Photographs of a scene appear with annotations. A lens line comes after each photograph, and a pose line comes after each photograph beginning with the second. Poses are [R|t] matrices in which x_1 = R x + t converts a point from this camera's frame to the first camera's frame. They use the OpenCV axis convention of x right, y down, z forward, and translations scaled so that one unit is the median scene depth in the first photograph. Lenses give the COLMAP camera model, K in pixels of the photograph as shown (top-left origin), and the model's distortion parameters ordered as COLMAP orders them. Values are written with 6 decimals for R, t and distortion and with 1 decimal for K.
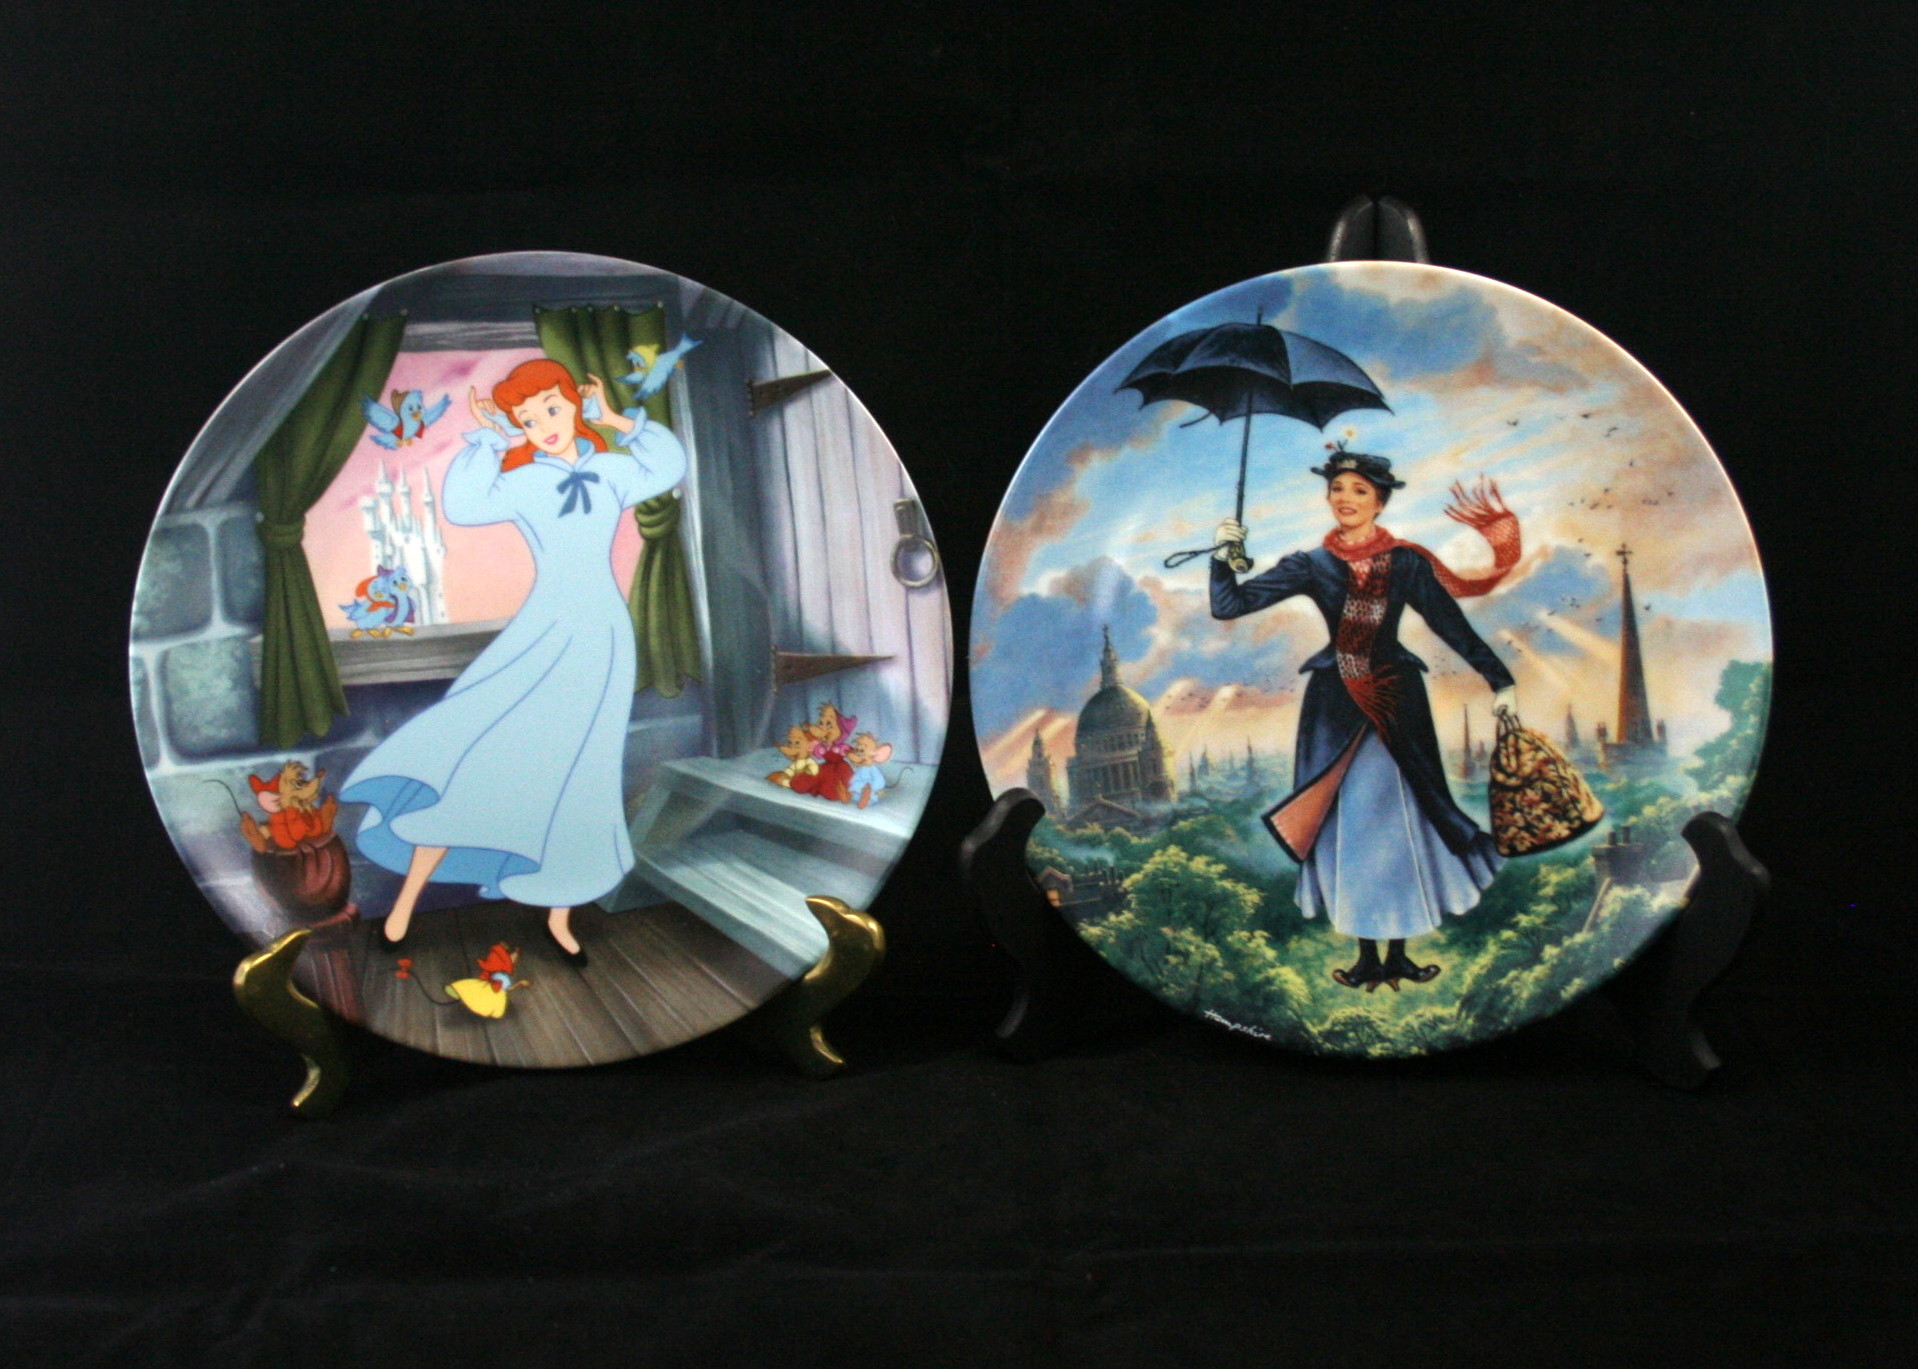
lens RADIAL K [[2683.8, 0, 952.3], [0, 2683.8, 685.6], [0, 0, 1]] dist [-0.072568, 0.000000]
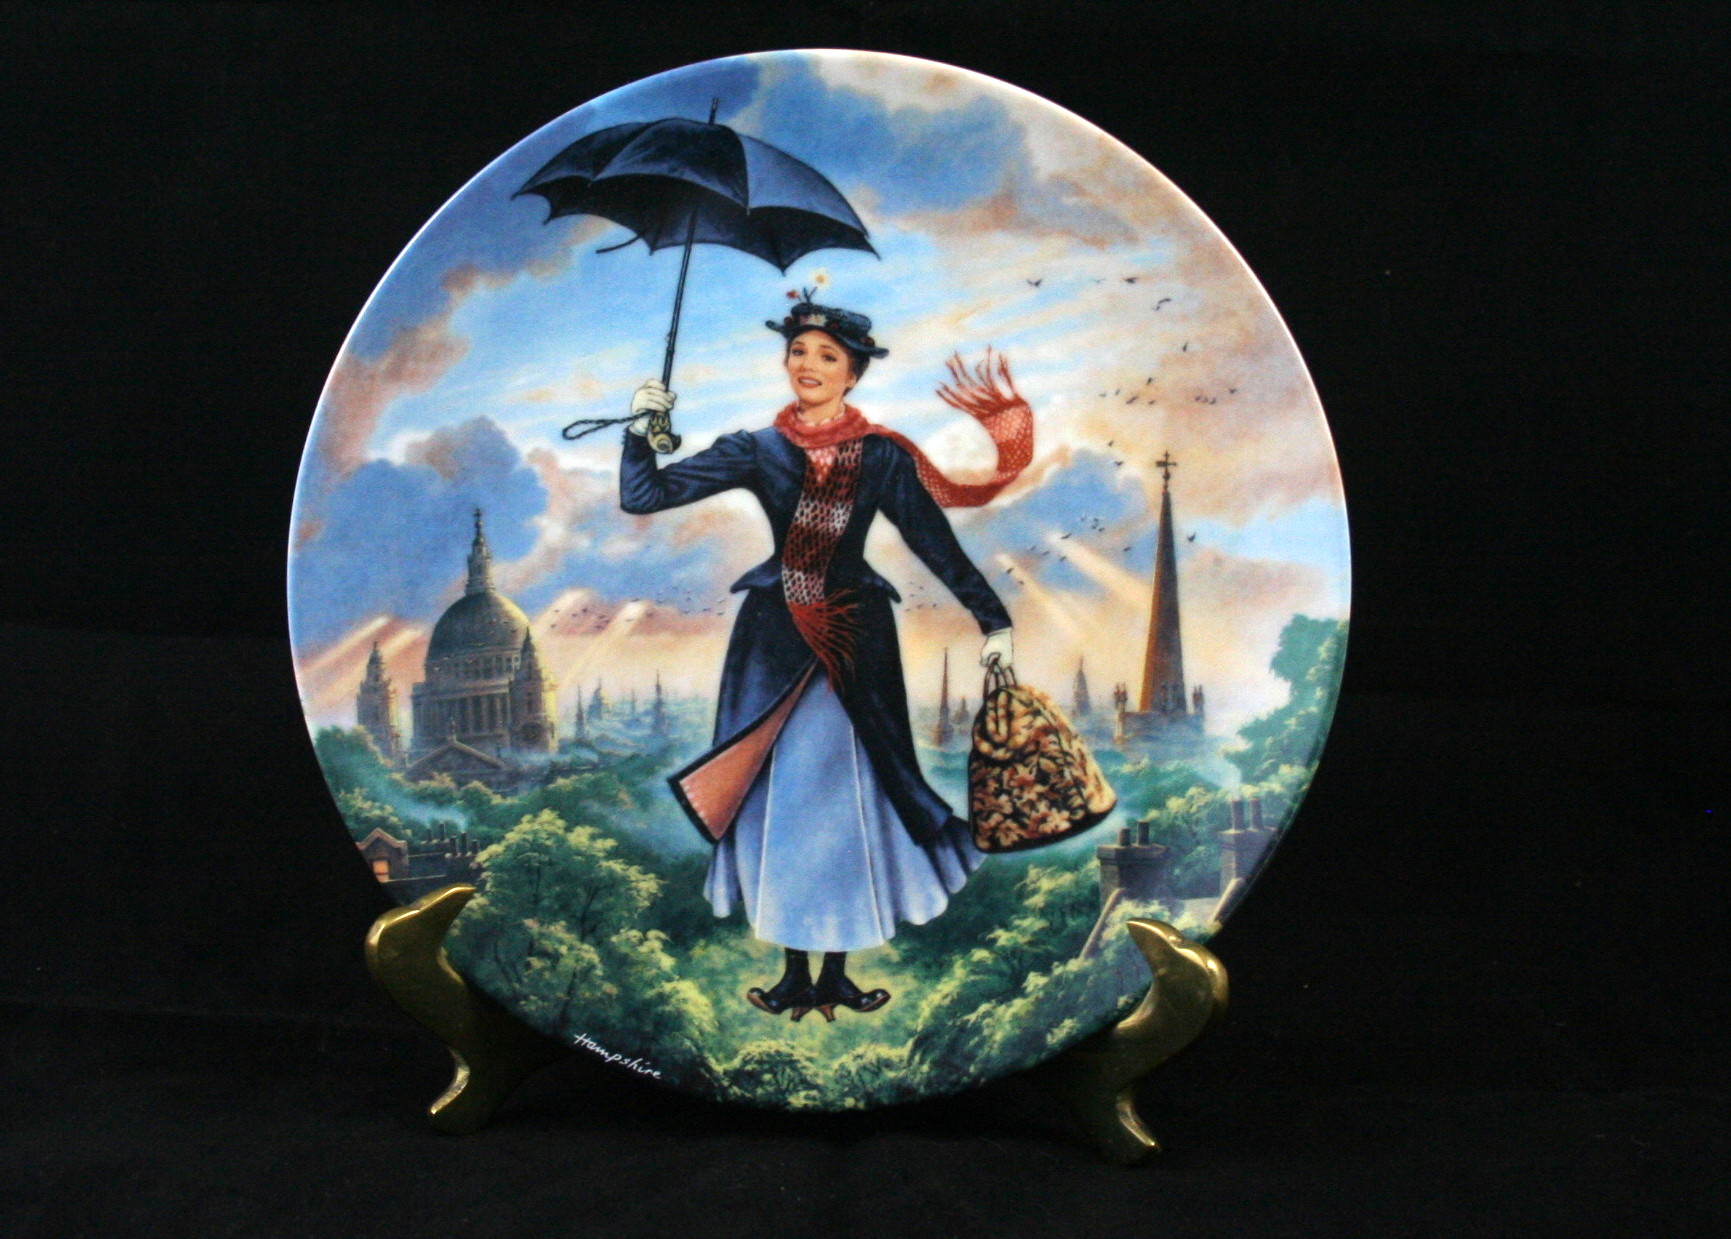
lens RADIAL K [[2422.1, 0, 867.9], [0, 2422.1, 615.9], [0, 0, 1]] dist [-0.072568, 0.000000]
pose [[0.979578, 0.069446, 0.188690, 0.039623], [-0.069805, 0.997549, -0.004752, 0.002673], [-0.188557, -0.008517, 0.982025, 0.327988]]
